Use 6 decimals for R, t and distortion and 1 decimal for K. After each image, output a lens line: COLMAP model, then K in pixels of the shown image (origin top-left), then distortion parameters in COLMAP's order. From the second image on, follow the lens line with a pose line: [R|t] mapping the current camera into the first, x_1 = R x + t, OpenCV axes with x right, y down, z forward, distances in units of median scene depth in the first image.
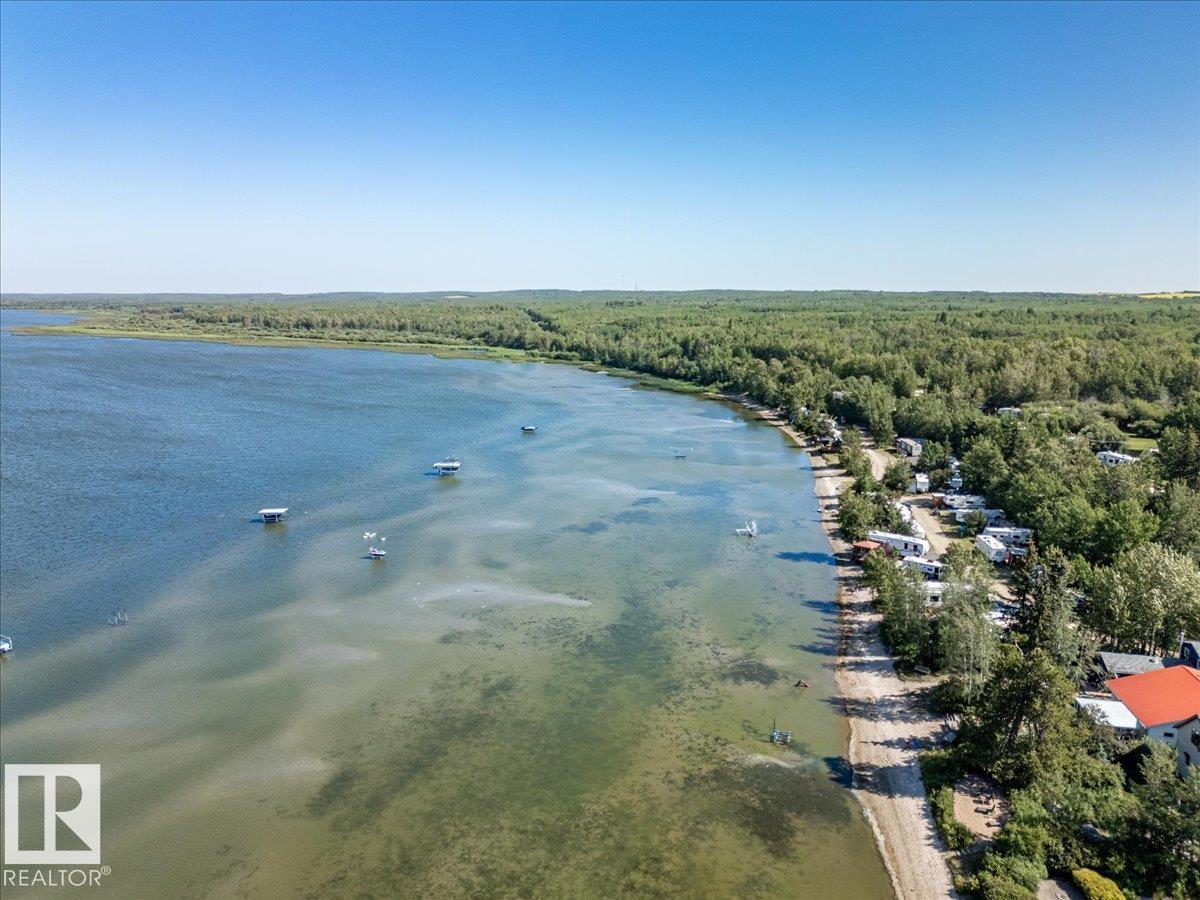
lens RADIAL K [[840.3, 0, 595.8], [0, 840.3, 450.2], [0, 0, 1]] dist [0.042106, -0.039873]
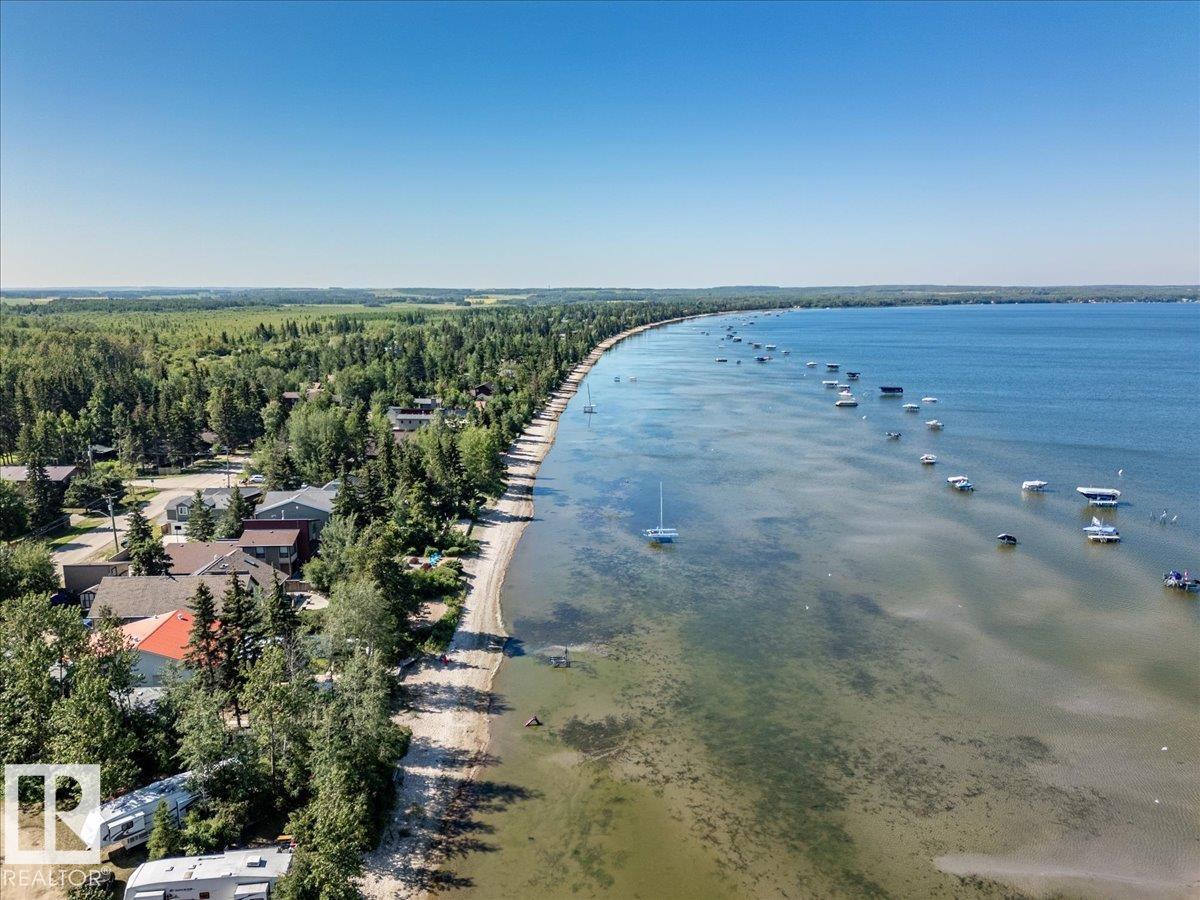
lens RADIAL K [[840.3, 0, 594.5], [0, 840.3, 448.4], [0, 0, 1]] dist [0.042106, -0.039873]
pose [[-0.971077, 0.030940, -0.236753, 0.424350], [-0.055562, 0.935065, 0.350094, -0.296680], [0.232211, 0.353123, -0.906301, 1.892539]]
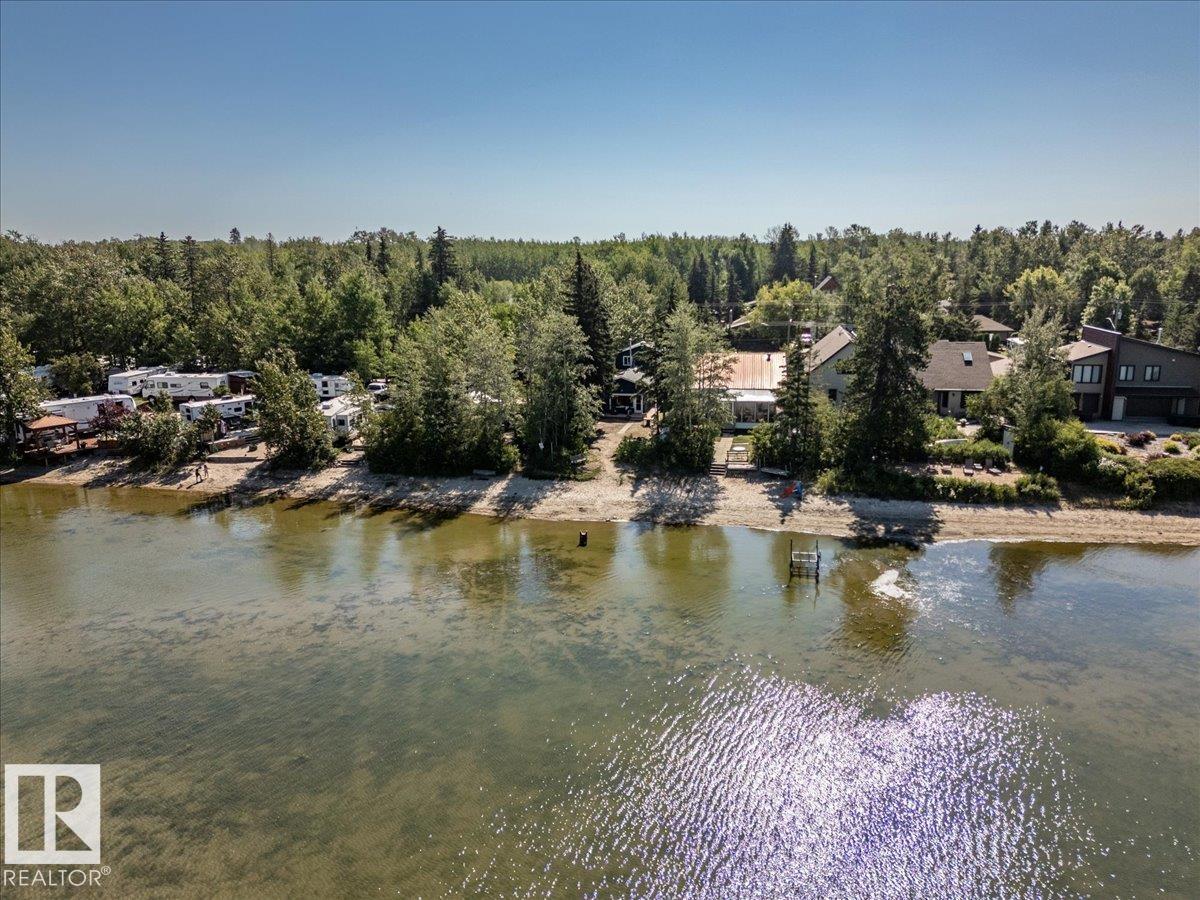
lens RADIAL K [[840.3, 0, 596.3], [0, 840.3, 452.3], [0, 0, 1]] dist [0.042106, -0.039873]
pose [[0.007388, -0.223721, 0.974625, -0.282181], [0.194145, 0.956427, 0.218072, 0.131320], [-0.980945, 0.187608, 0.050500, 1.089399]]
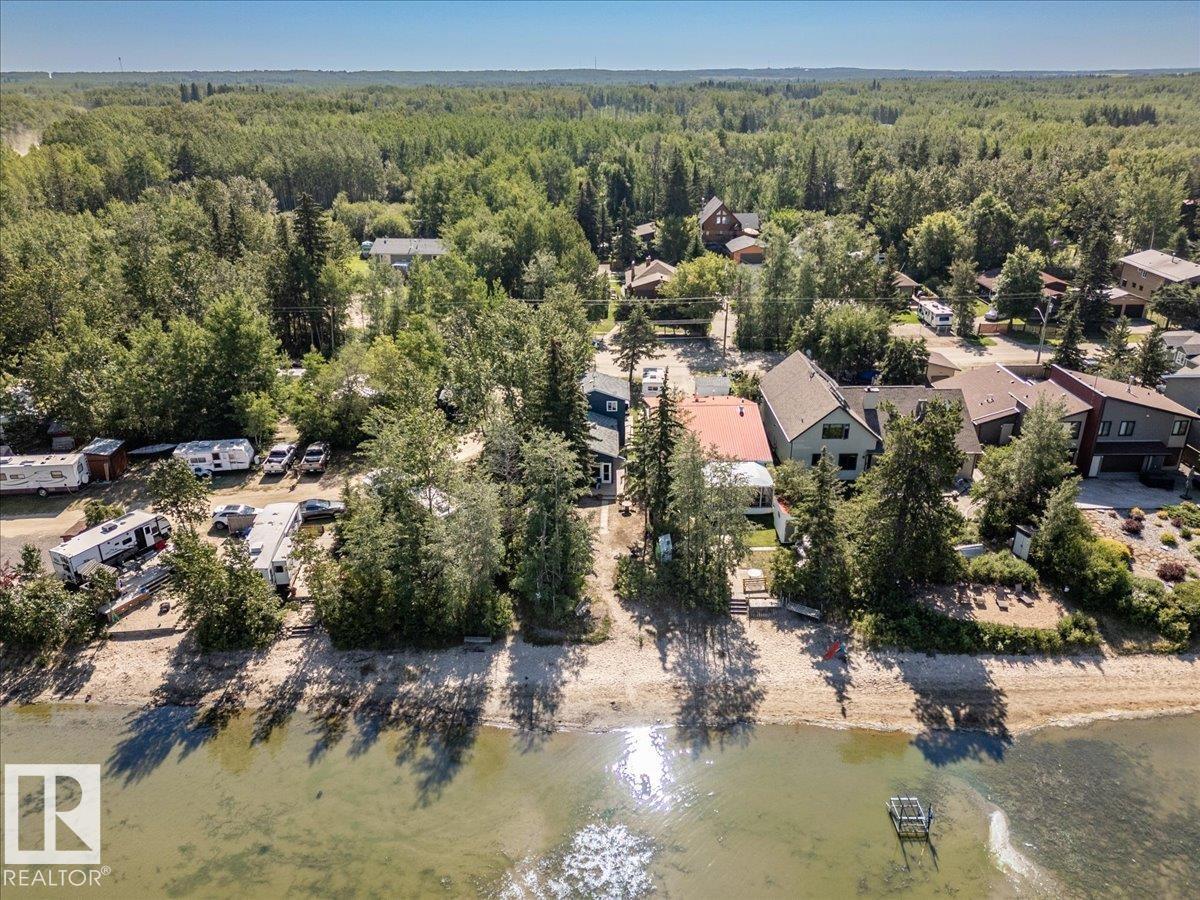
lens RADIAL K [[840.3, 0, 595.1], [0, 840.3, 445.3], [0, 0, 1]] dist [0.042106, -0.039873]
pose [[-0.197919, -0.387395, 0.900418, -0.096972], [0.186808, 0.886847, 0.422618, -0.088176], [-0.962253, 0.251849, -0.103155, 1.170224]]
